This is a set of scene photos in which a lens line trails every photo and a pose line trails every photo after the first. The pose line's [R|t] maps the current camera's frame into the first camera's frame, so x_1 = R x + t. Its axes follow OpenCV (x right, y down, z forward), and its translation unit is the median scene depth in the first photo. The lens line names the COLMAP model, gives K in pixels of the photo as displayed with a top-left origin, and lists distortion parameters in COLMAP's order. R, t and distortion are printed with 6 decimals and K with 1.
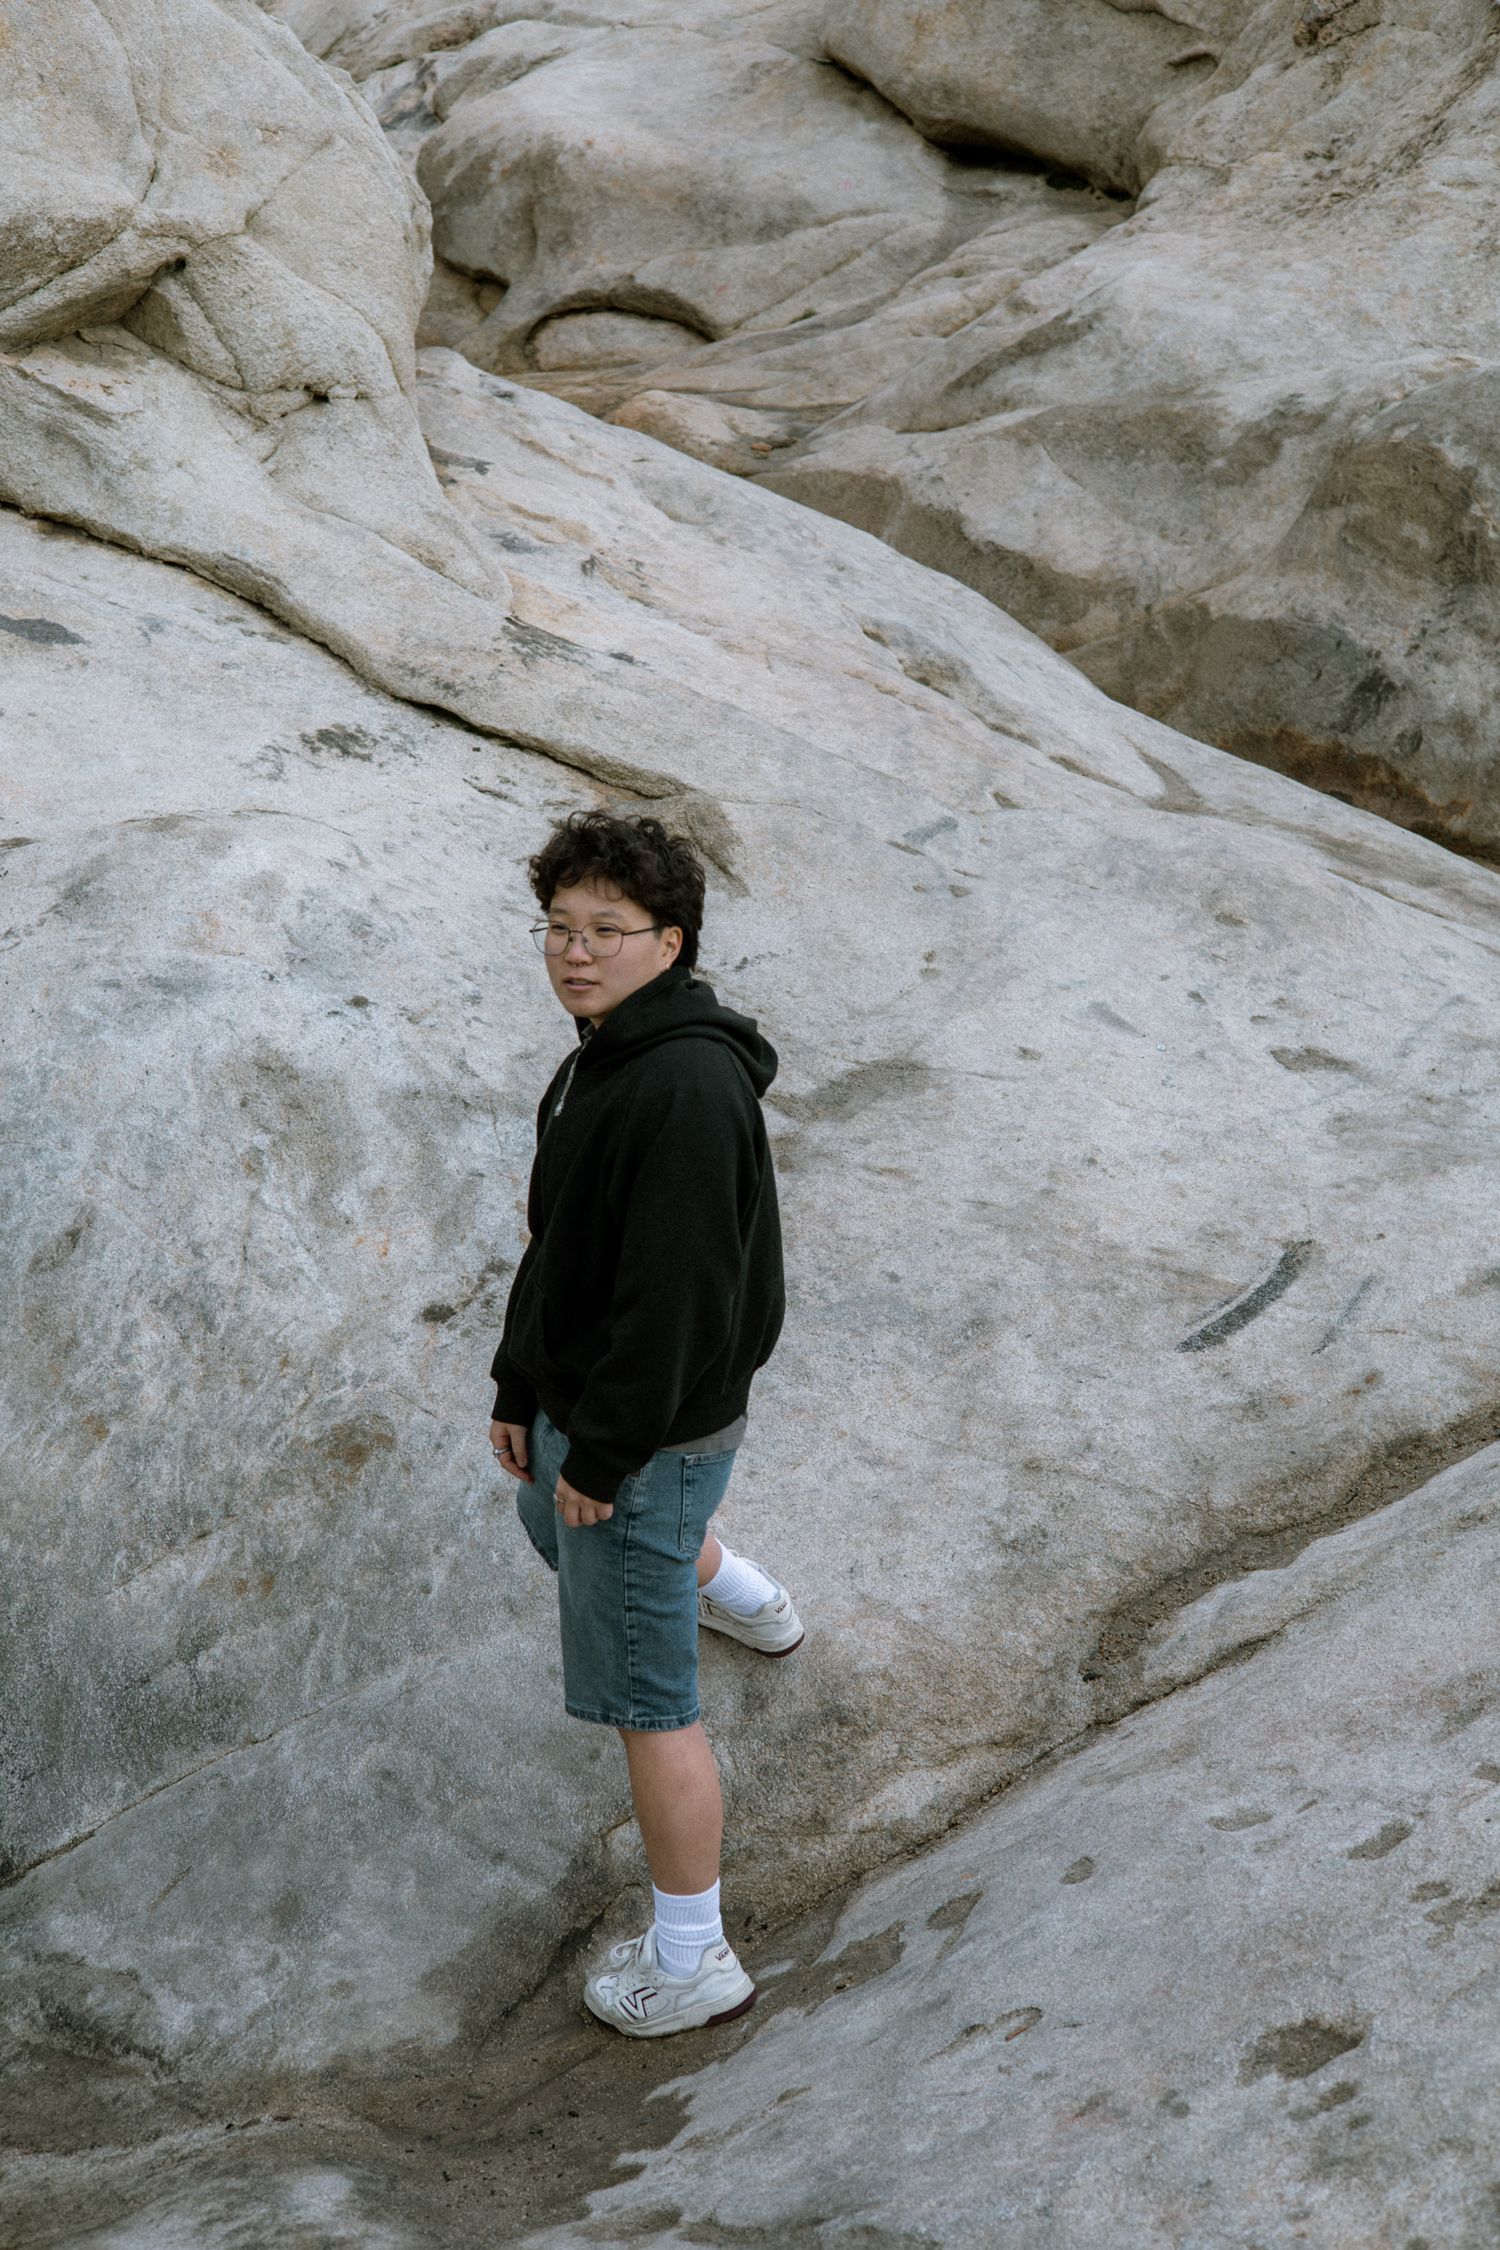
lens RADIAL K [[3093.8, 0, 746.0], [0, 3093.8, 1115.8], [0, 0, 1]] dist [0.018558, 0.000000]
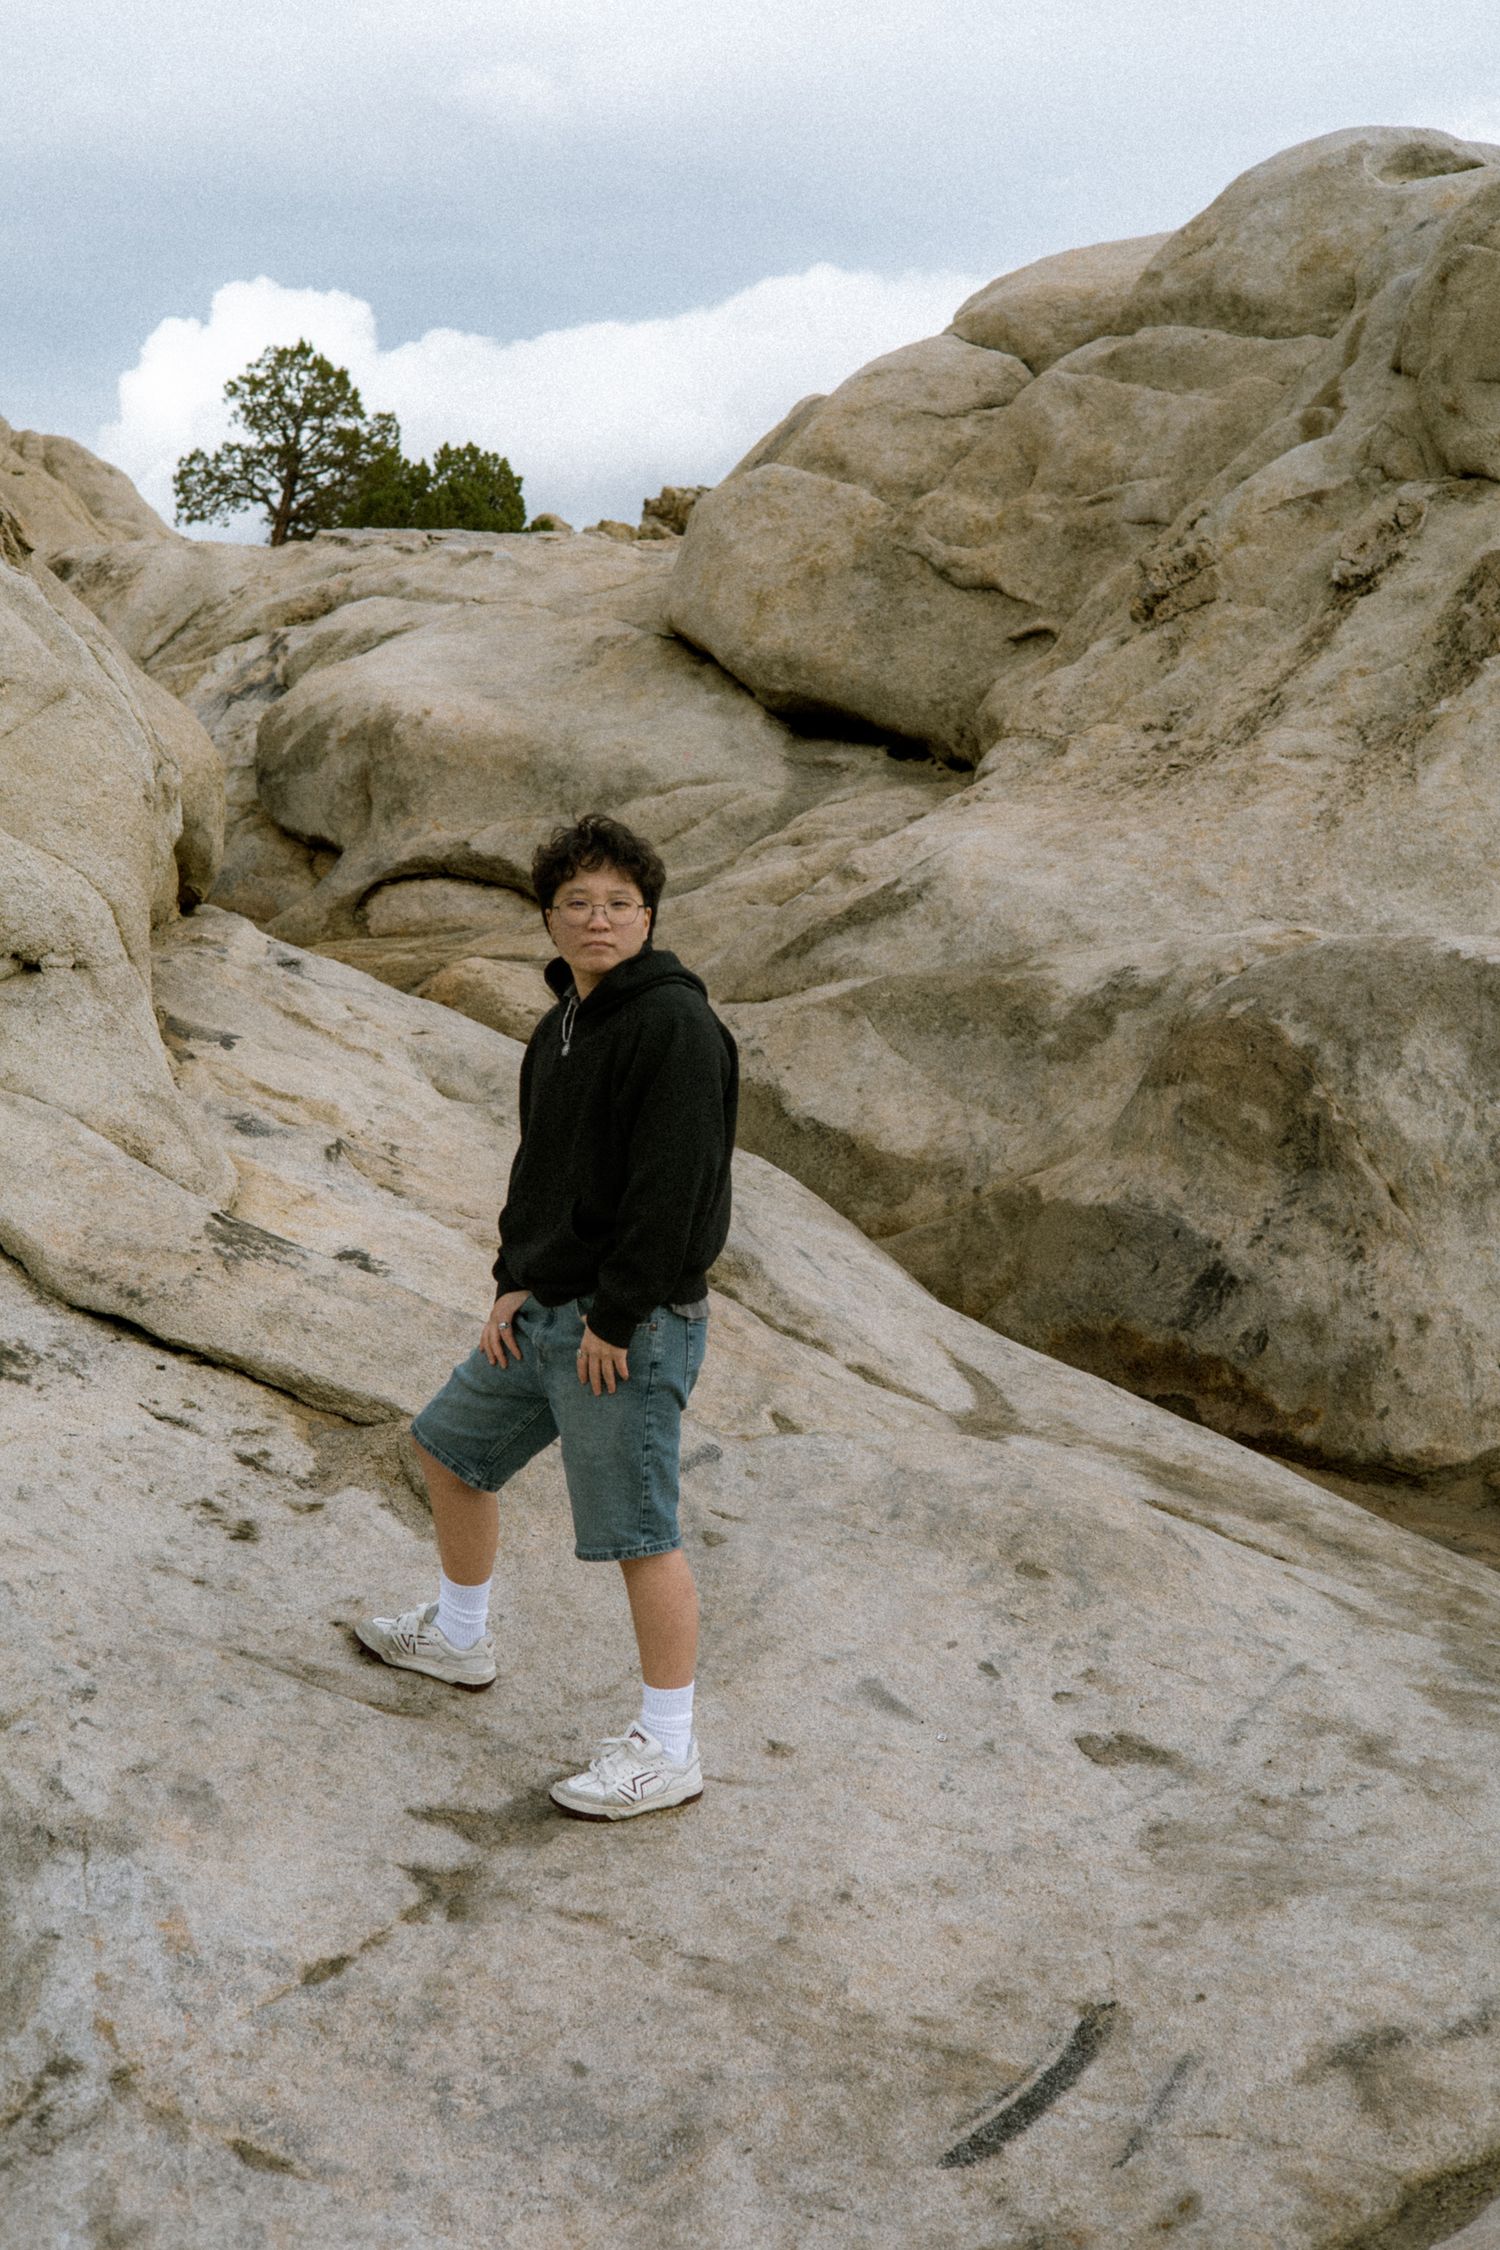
lens RADIAL K [[3093.8, 0, 745.9], [0, 3093.8, 1128.2], [0, 0, 1]] dist [0.018558, 0.000000]
pose [[0.999426, 0.003216, 0.033714, 0.039759], [0.002677, 0.984866, -0.173299, -0.029464], [-0.033761, 0.173289, 0.984292, 0.116671]]
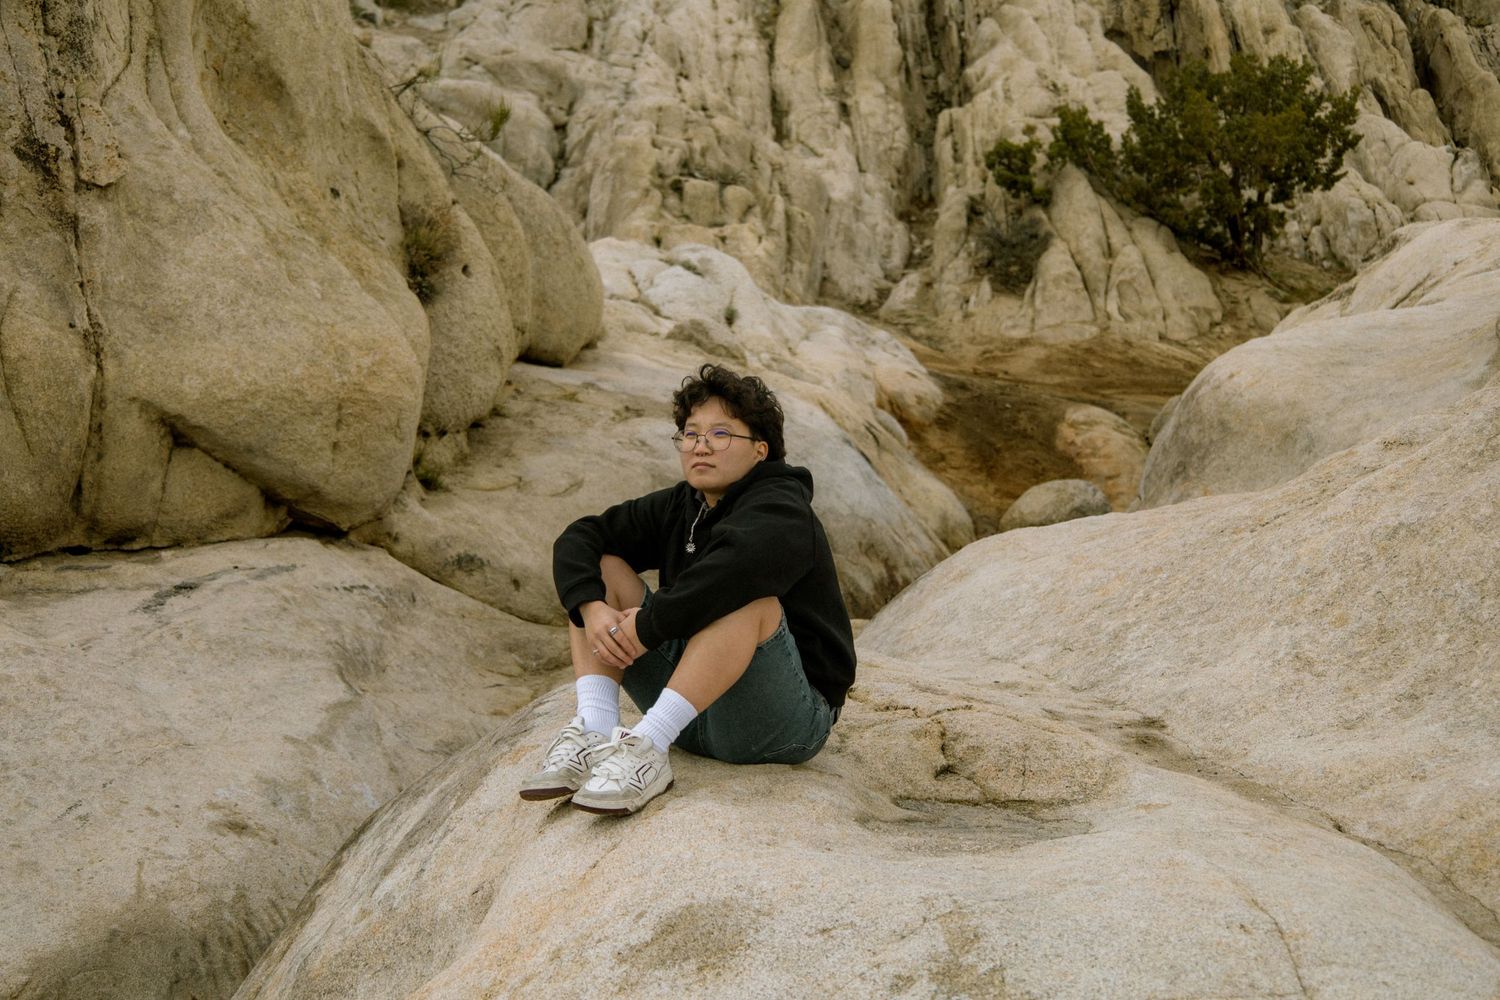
lens RADIAL K [[2840.8, 0, 748.6], [0, 2840.8, 501.3], [0, 0, 1]] dist [0.014800, 0.000000]
pose [[0.747903, 0.073005, -0.659781, 0.909058], [-0.242633, 0.955223, -0.169345, -0.211758], [0.617875, 0.286738, 0.732128, 0.640794]]
